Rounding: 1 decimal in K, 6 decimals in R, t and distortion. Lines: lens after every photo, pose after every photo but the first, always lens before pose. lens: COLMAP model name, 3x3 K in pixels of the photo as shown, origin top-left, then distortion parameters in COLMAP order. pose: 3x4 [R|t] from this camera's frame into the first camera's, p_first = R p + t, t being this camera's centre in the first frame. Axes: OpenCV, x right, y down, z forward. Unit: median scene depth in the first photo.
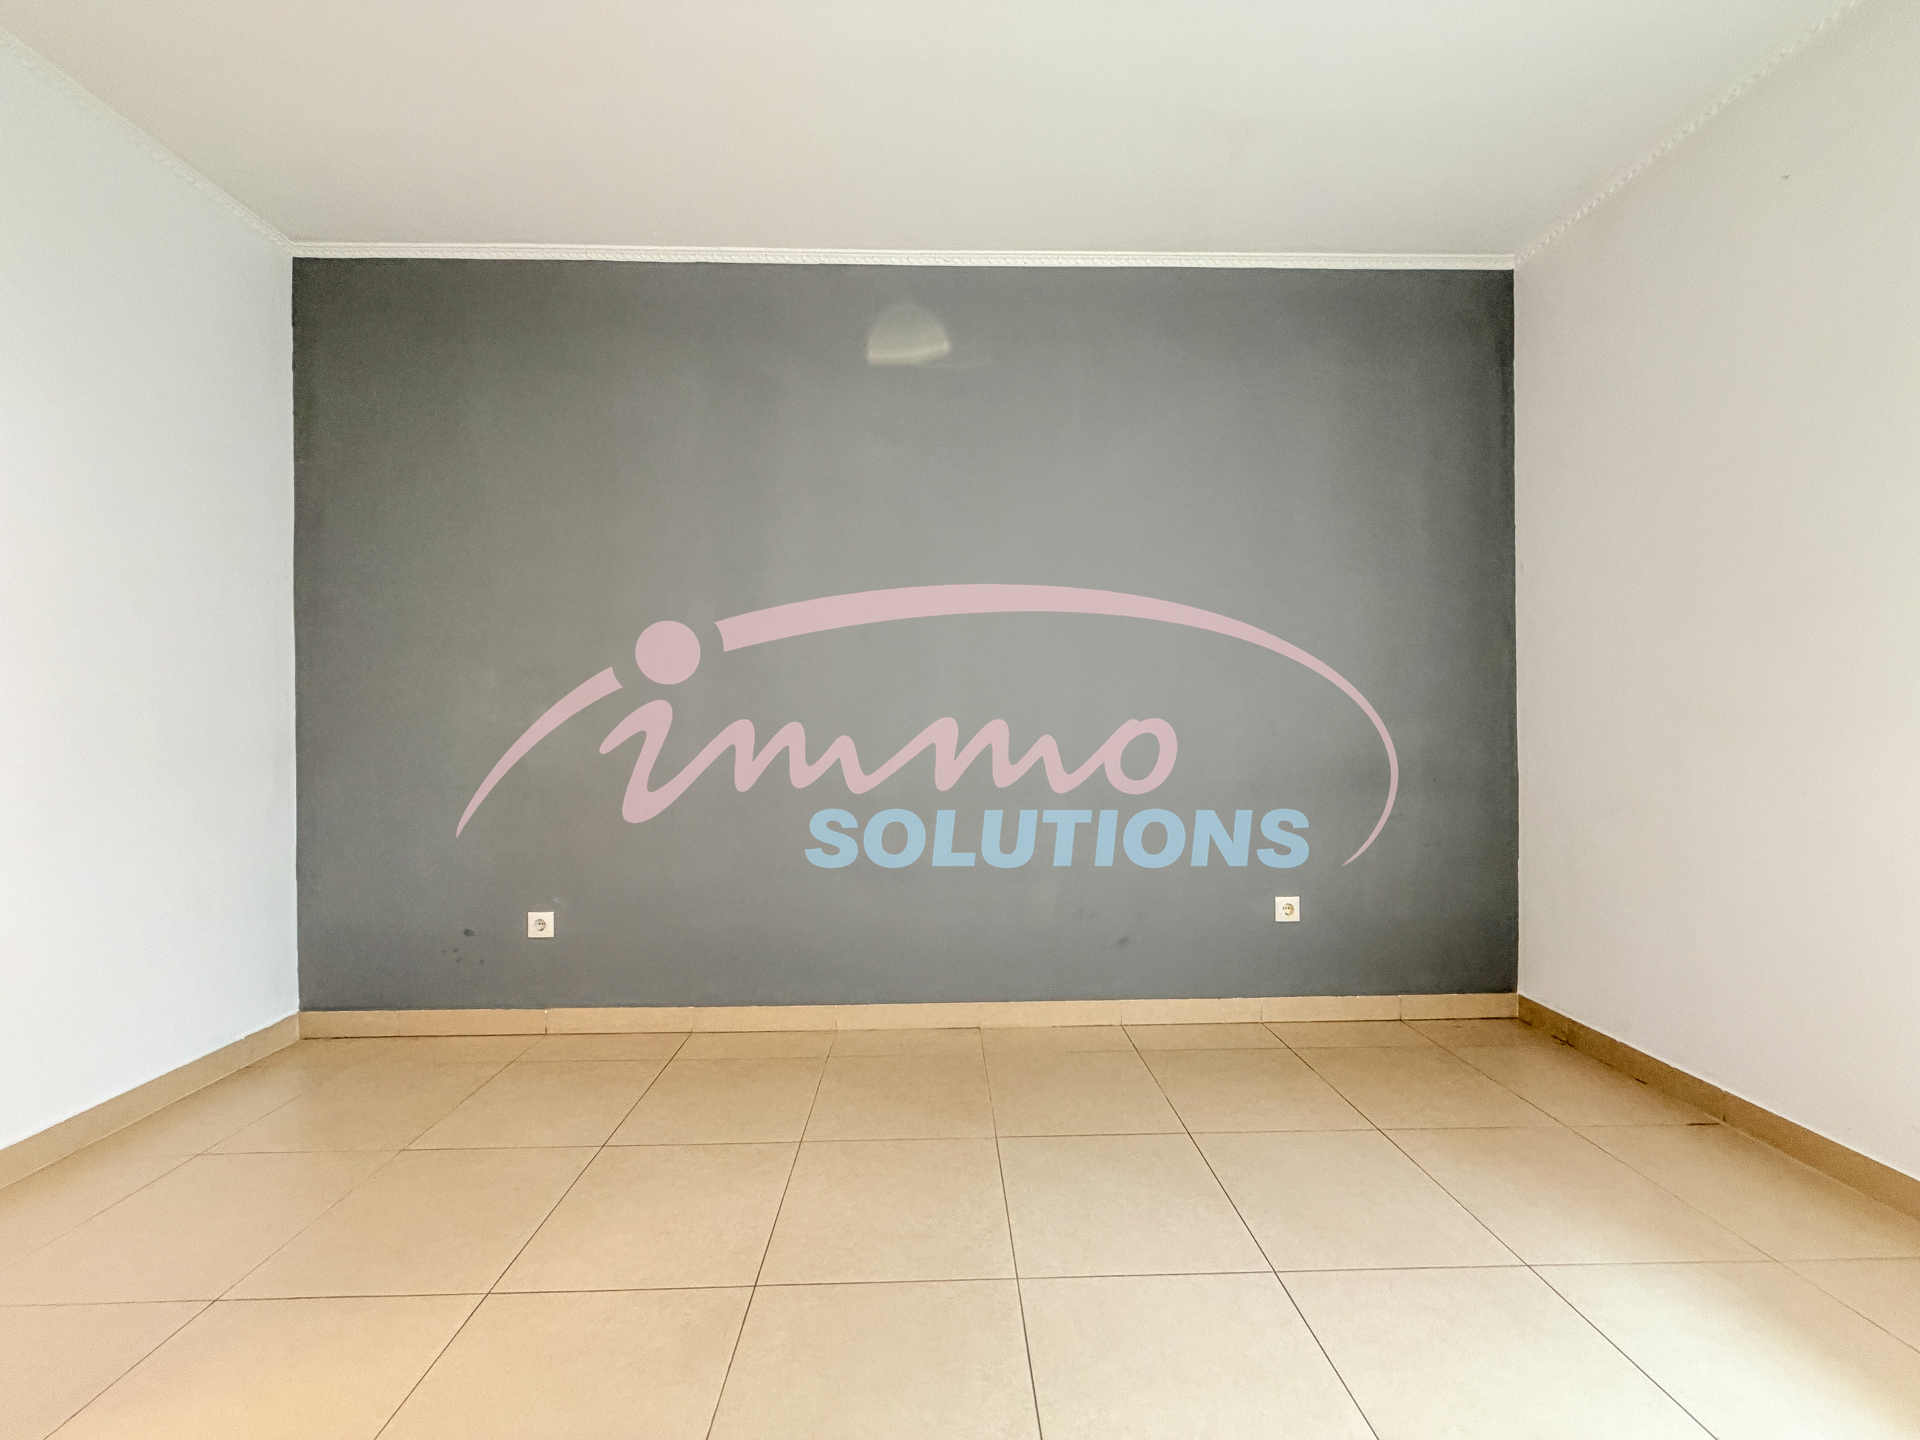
lens RADIAL K [[766.0, 0, 953.5], [0, 766.0, 720.0], [0, 0, 1]] dist [-0.000301, 0.000517]
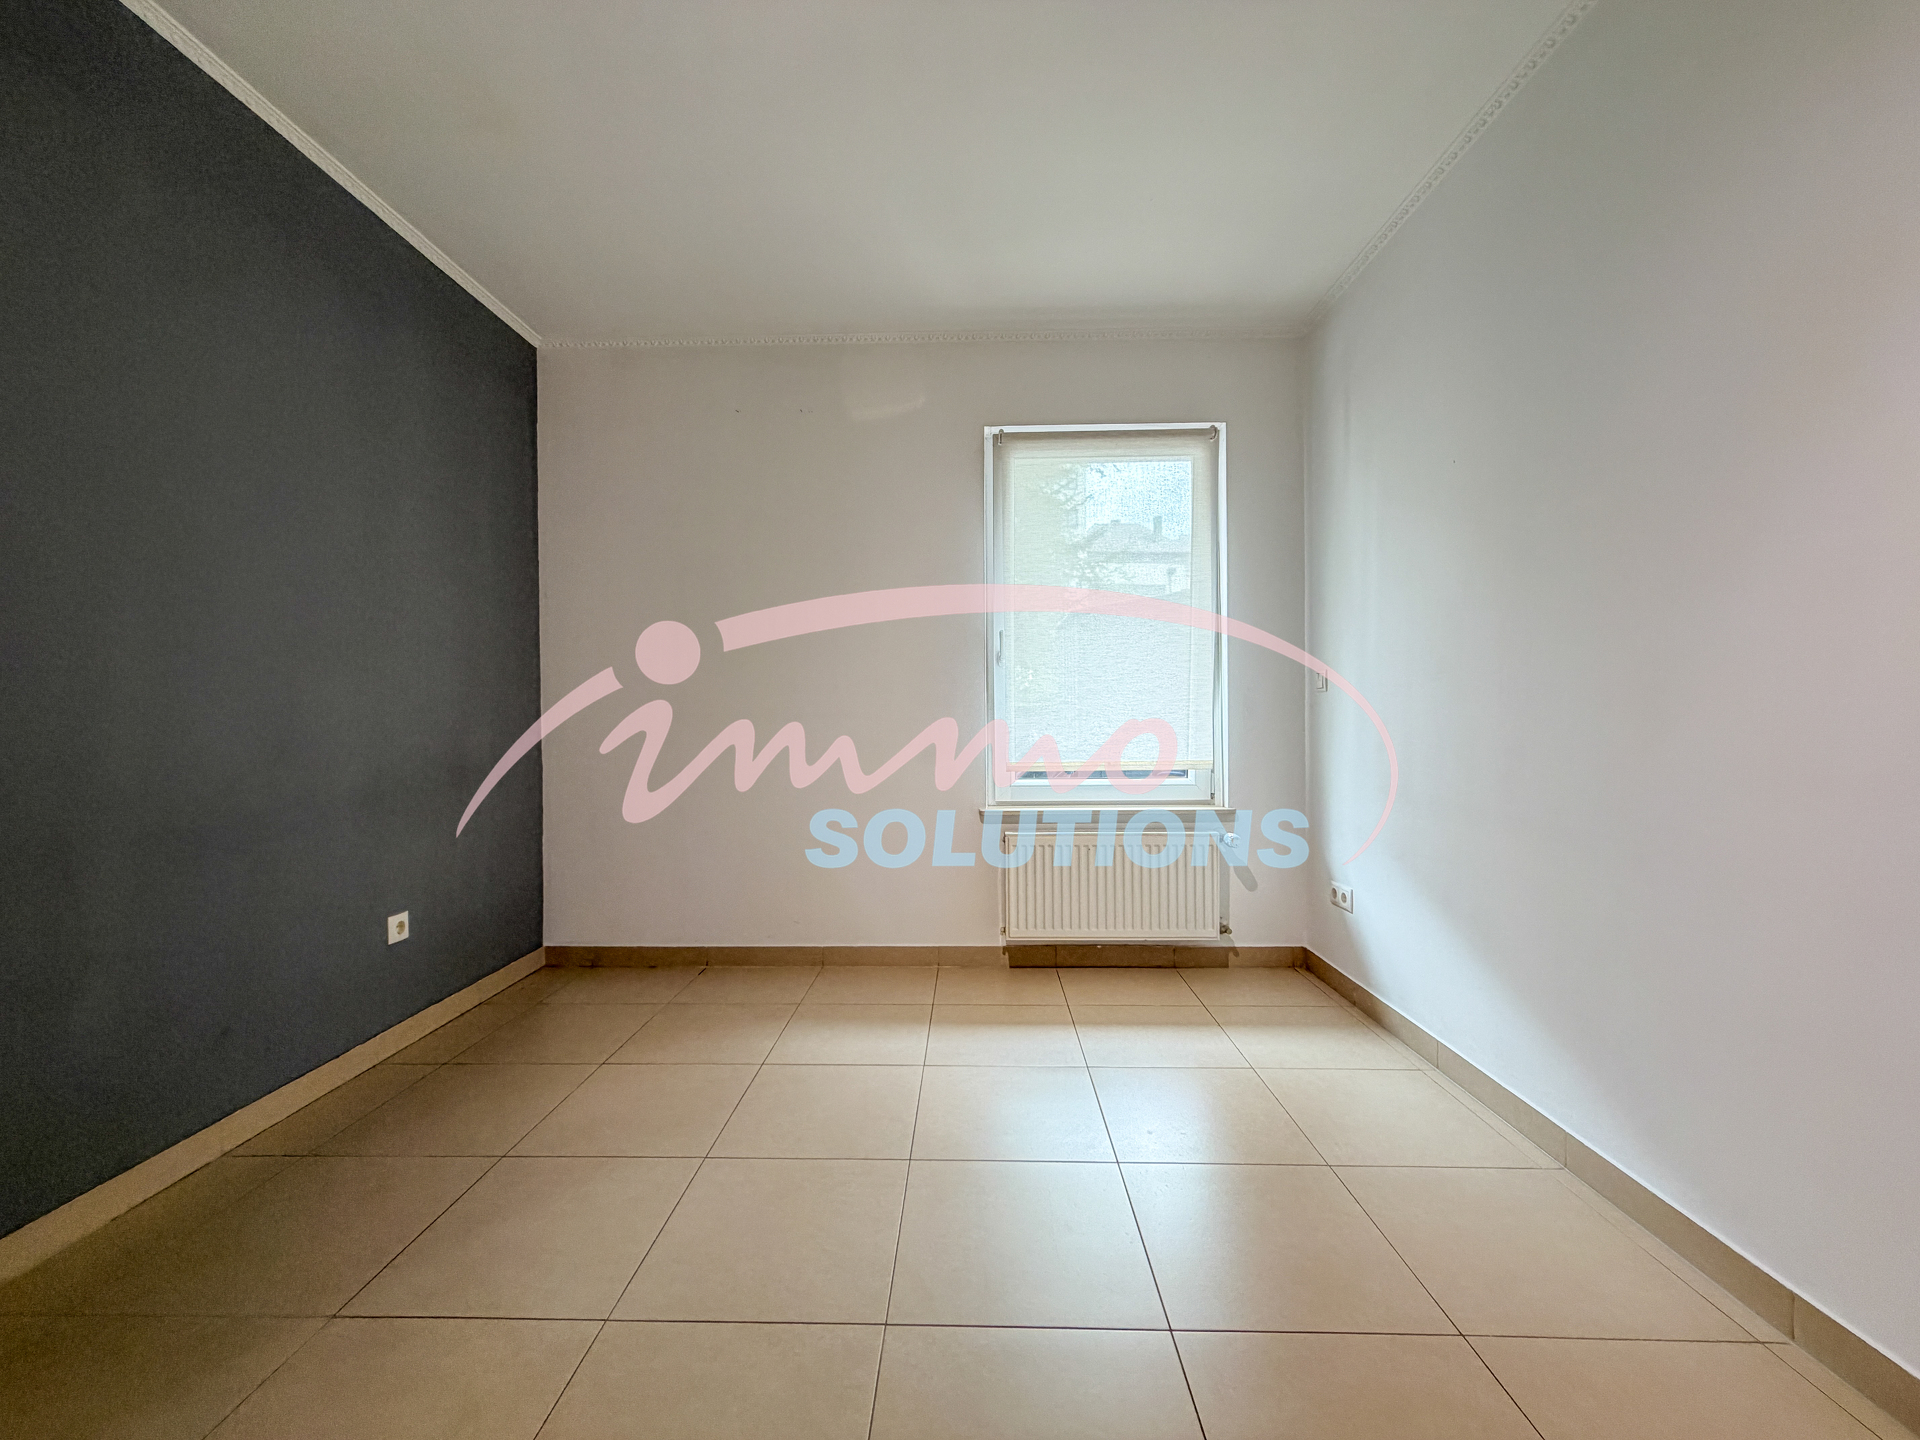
lens RADIAL K [[766.0, 0, 953.5], [0, 766.0, 720.0], [0, 0, 1]] dist [-0.000301, 0.000517]
pose [[0.055095, -0.002046, 0.998479, -0.444779], [0.005111, 0.999985, 0.001767, -0.000596], [-0.998468, 0.005006, 0.055105, 0.284787]]
